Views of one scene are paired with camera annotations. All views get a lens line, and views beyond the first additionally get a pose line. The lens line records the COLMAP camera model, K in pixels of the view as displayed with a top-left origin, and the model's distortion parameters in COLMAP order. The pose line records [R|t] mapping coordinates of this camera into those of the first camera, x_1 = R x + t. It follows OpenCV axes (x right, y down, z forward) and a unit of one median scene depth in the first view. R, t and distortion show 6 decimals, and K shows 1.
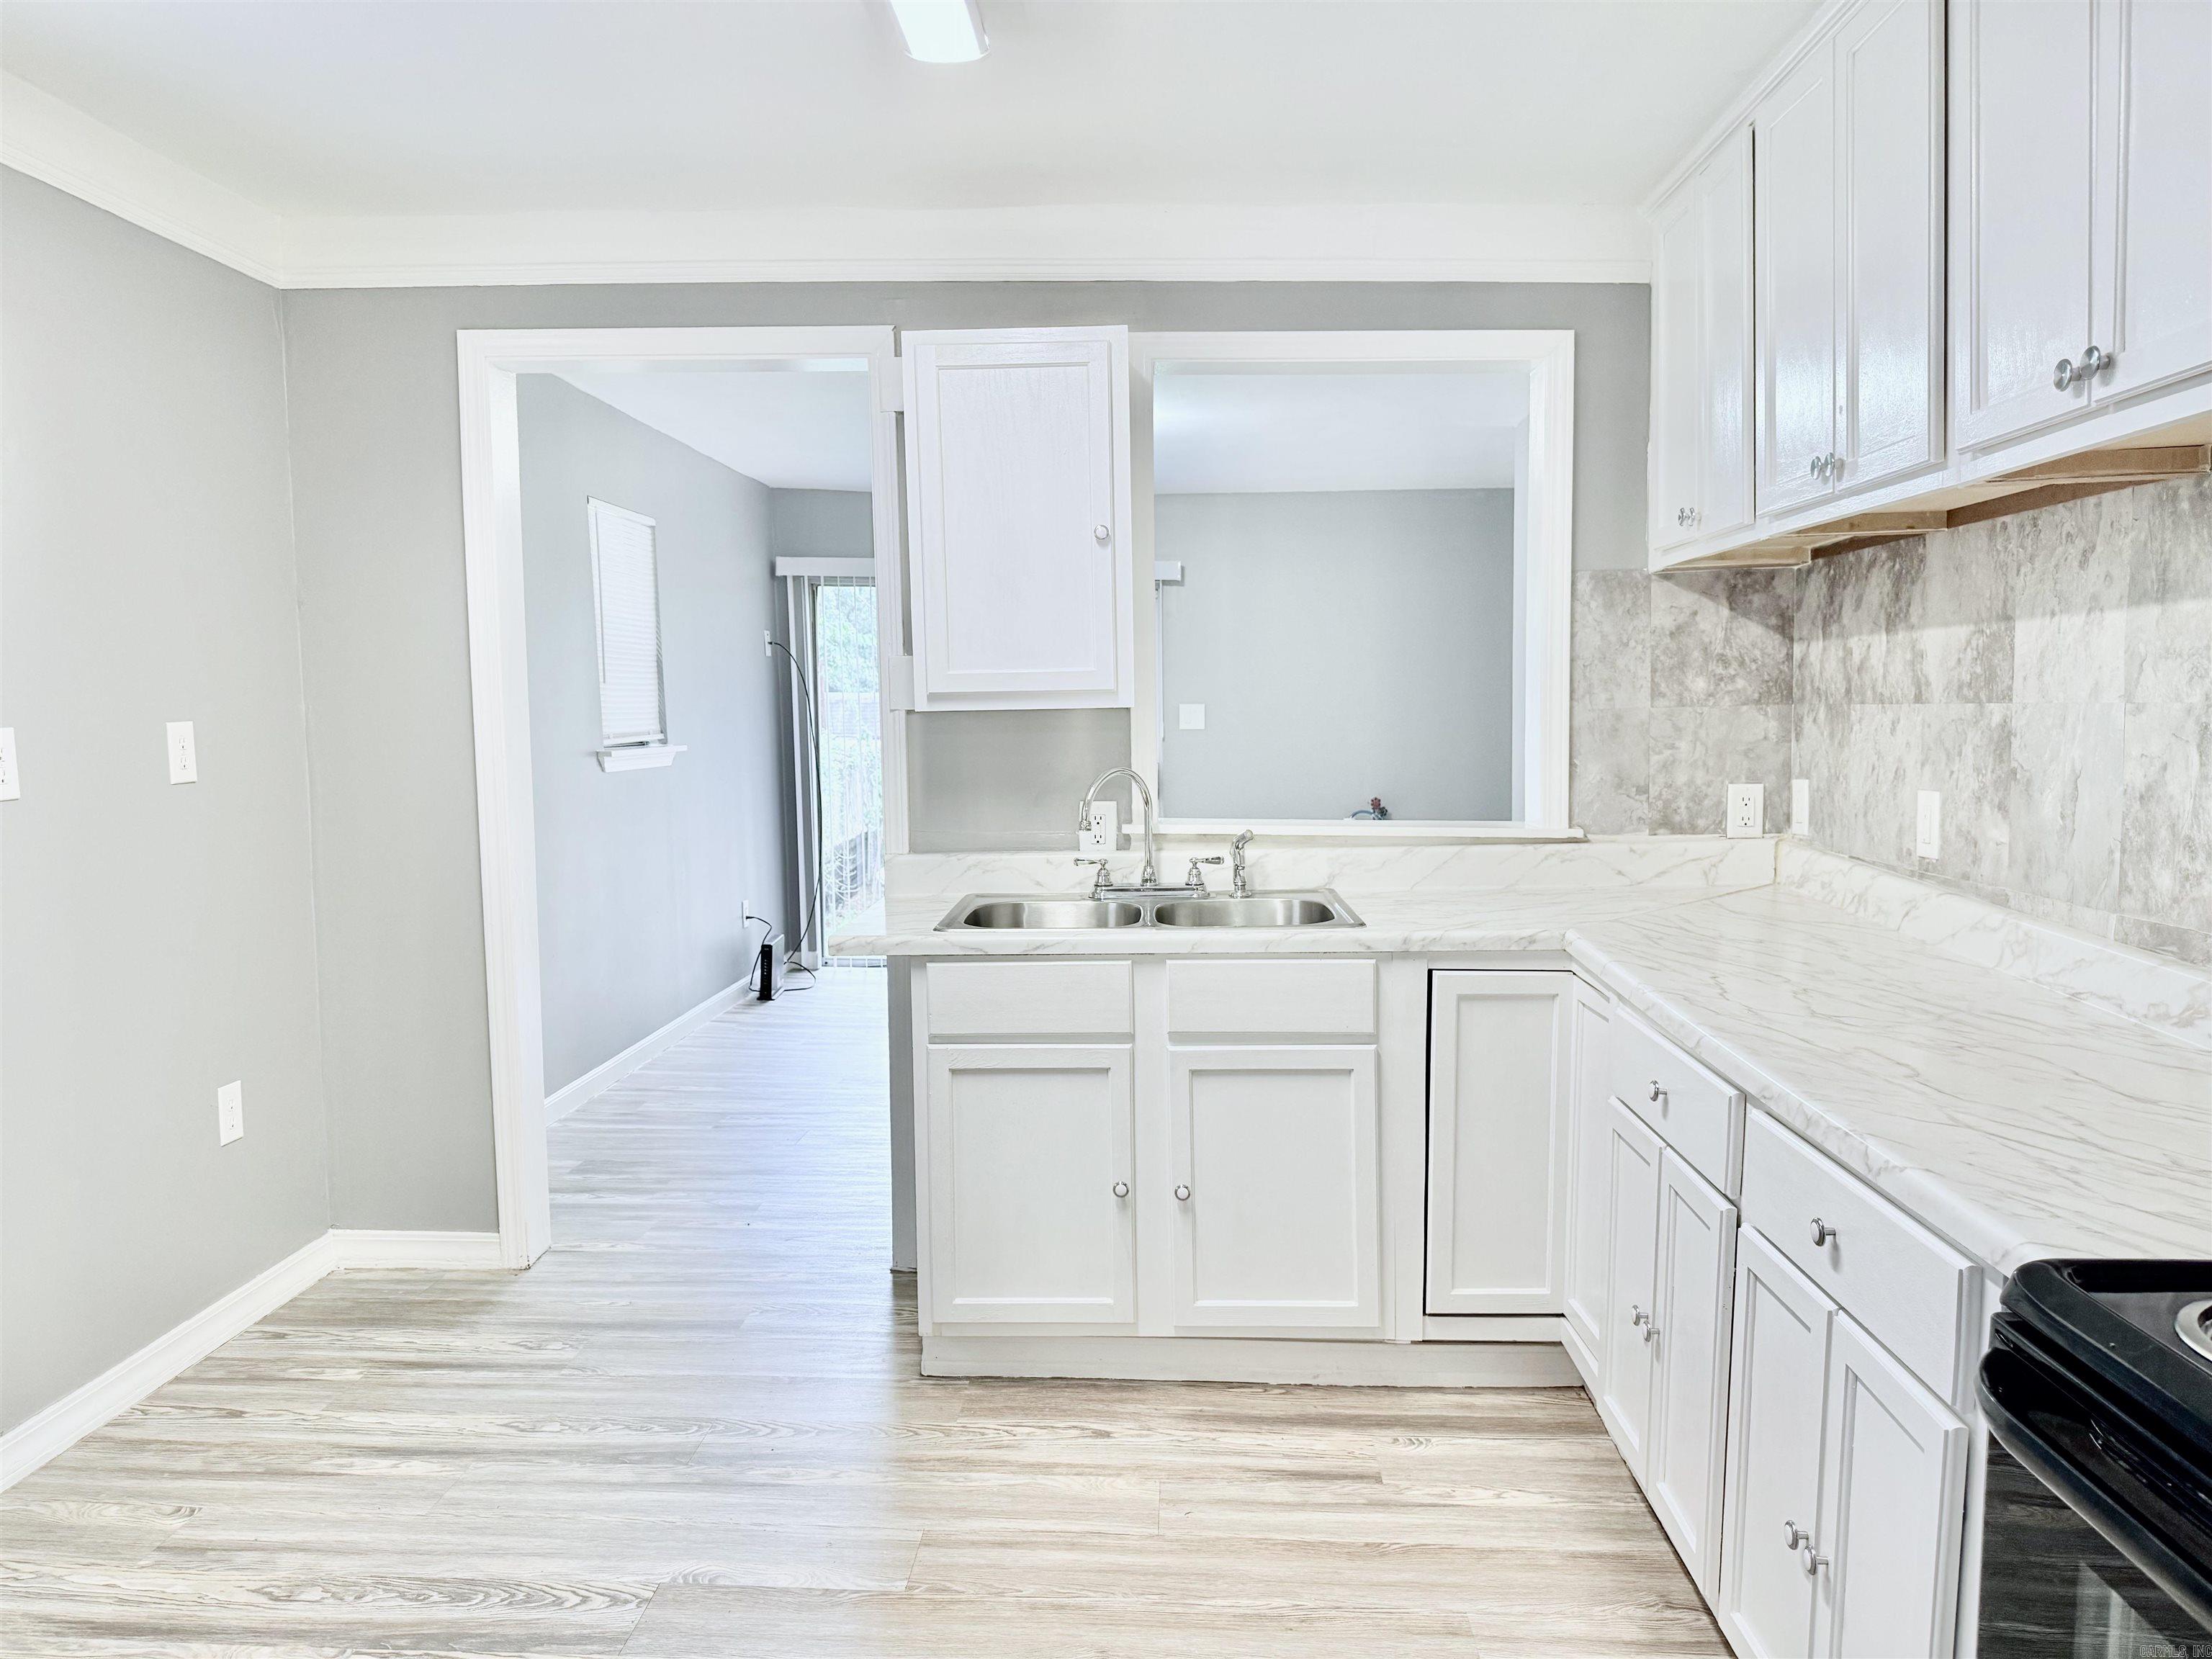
lens RADIAL K [[1568.2, 0, 1097.1], [0, 1568.2, 833.1], [0, 0, 1]] dist [0.001455, -0.005152]
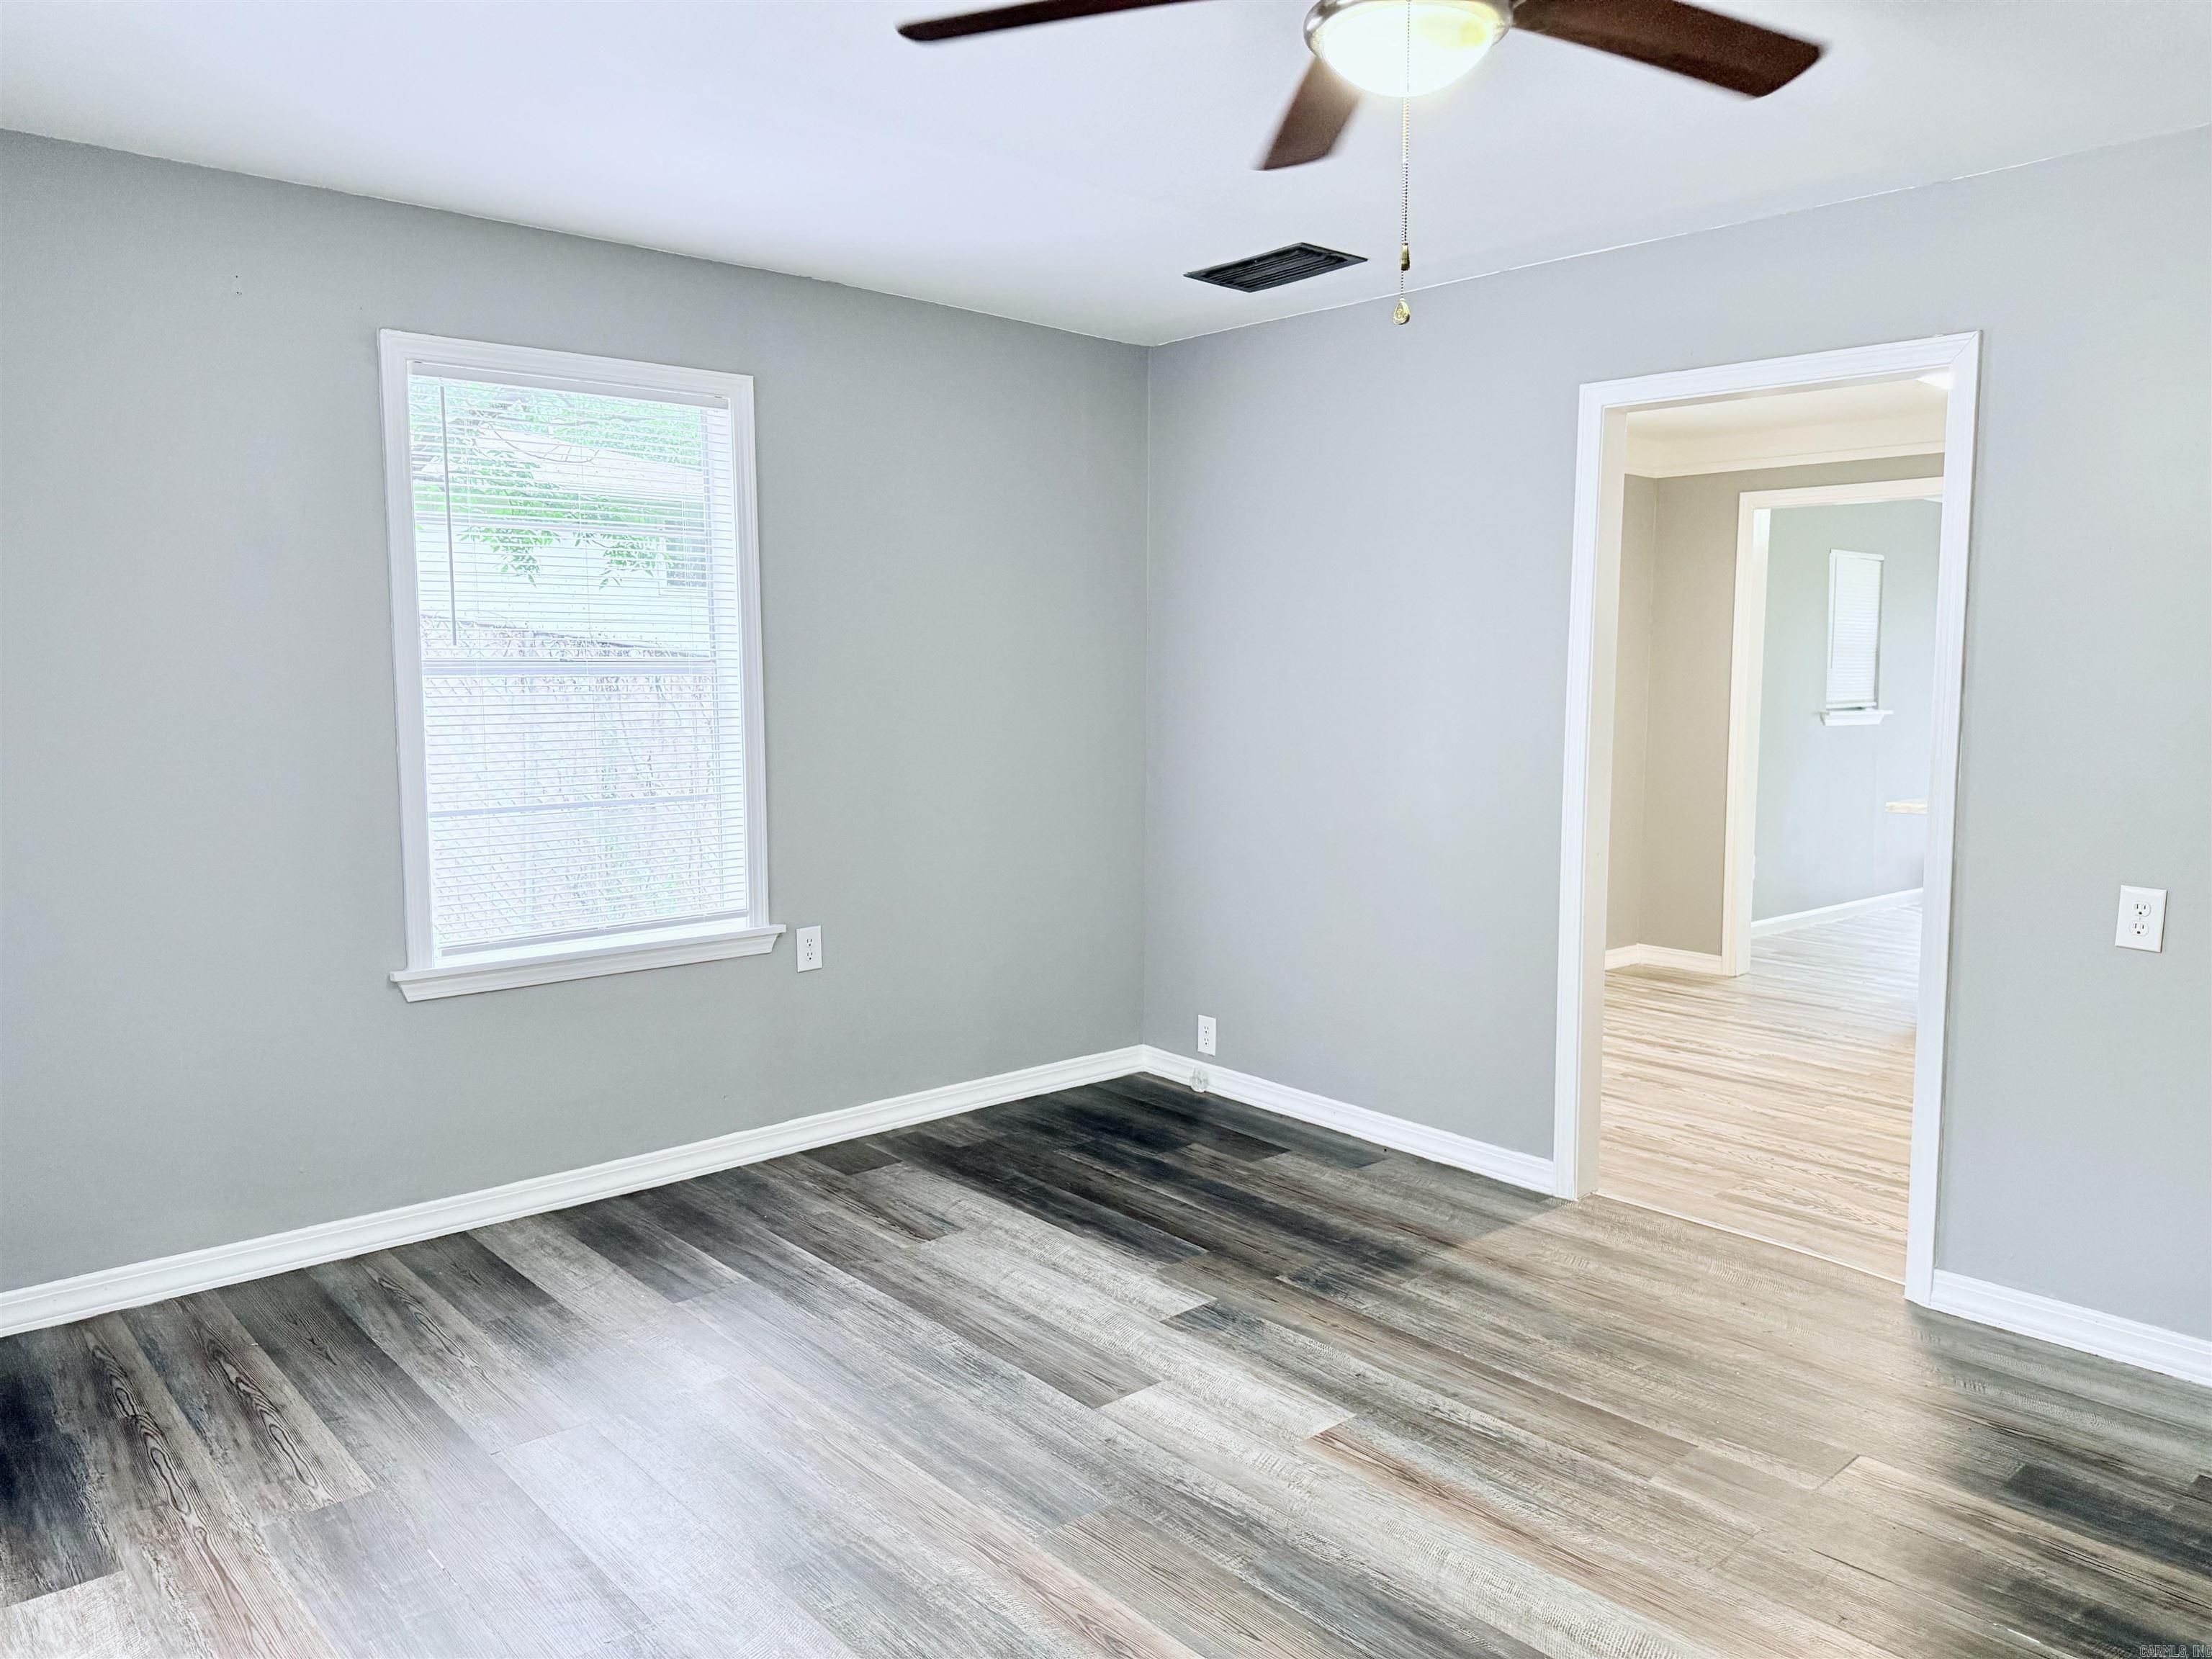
lens RADIAL K [[1568.2, 0, 1110.5], [0, 1568.2, 831.7], [0, 0, 1]] dist [0.001455, -0.005152]
pose [[0.700483, 0.086124, -0.708454, 0.483566], [-0.073337, 0.996123, 0.048584, 0.069023], [0.709891, 0.017924, 0.704083, -0.969109]]
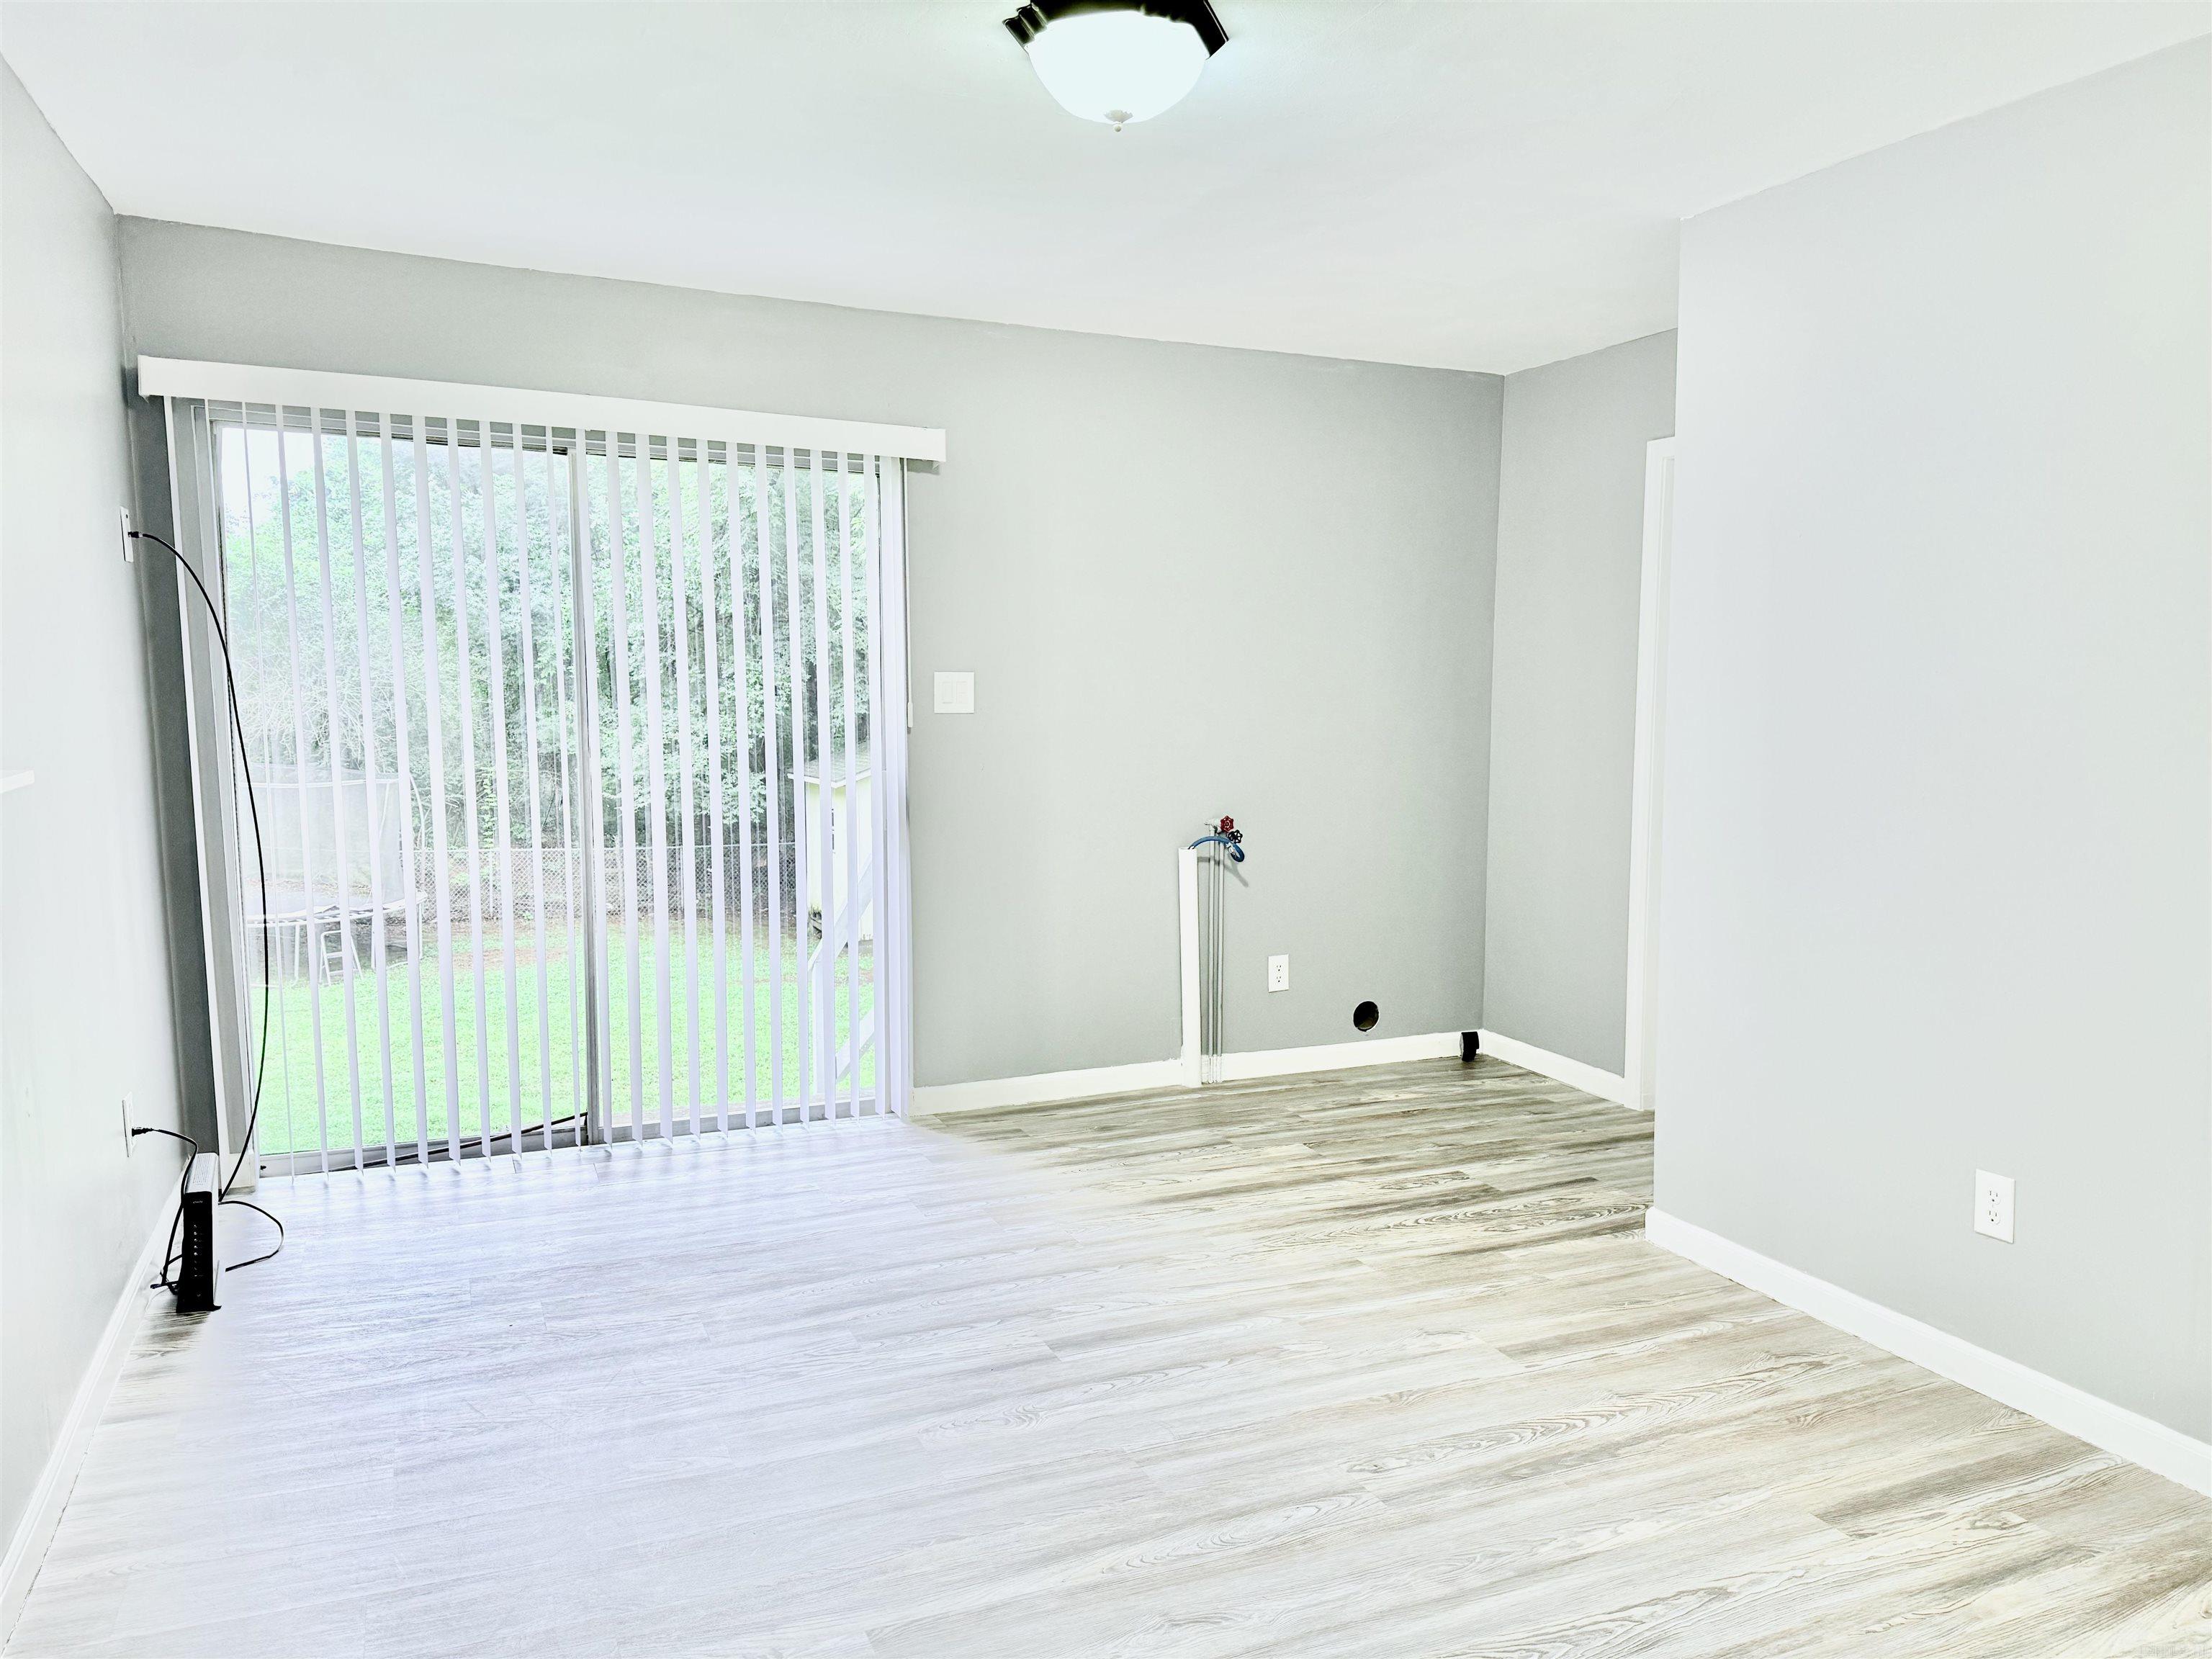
lens RADIAL K [[1568.2, 0, 1098.6], [0, 1568.2, 839.6], [0, 0, 1]] dist [0.001455, -0.005152]
pose [[0.899240, -0.037688, 0.435829, -0.191212], [0.016417, 0.998488, 0.052470, -0.059408], [-0.437148, -0.040028, 0.898499, 0.535676]]
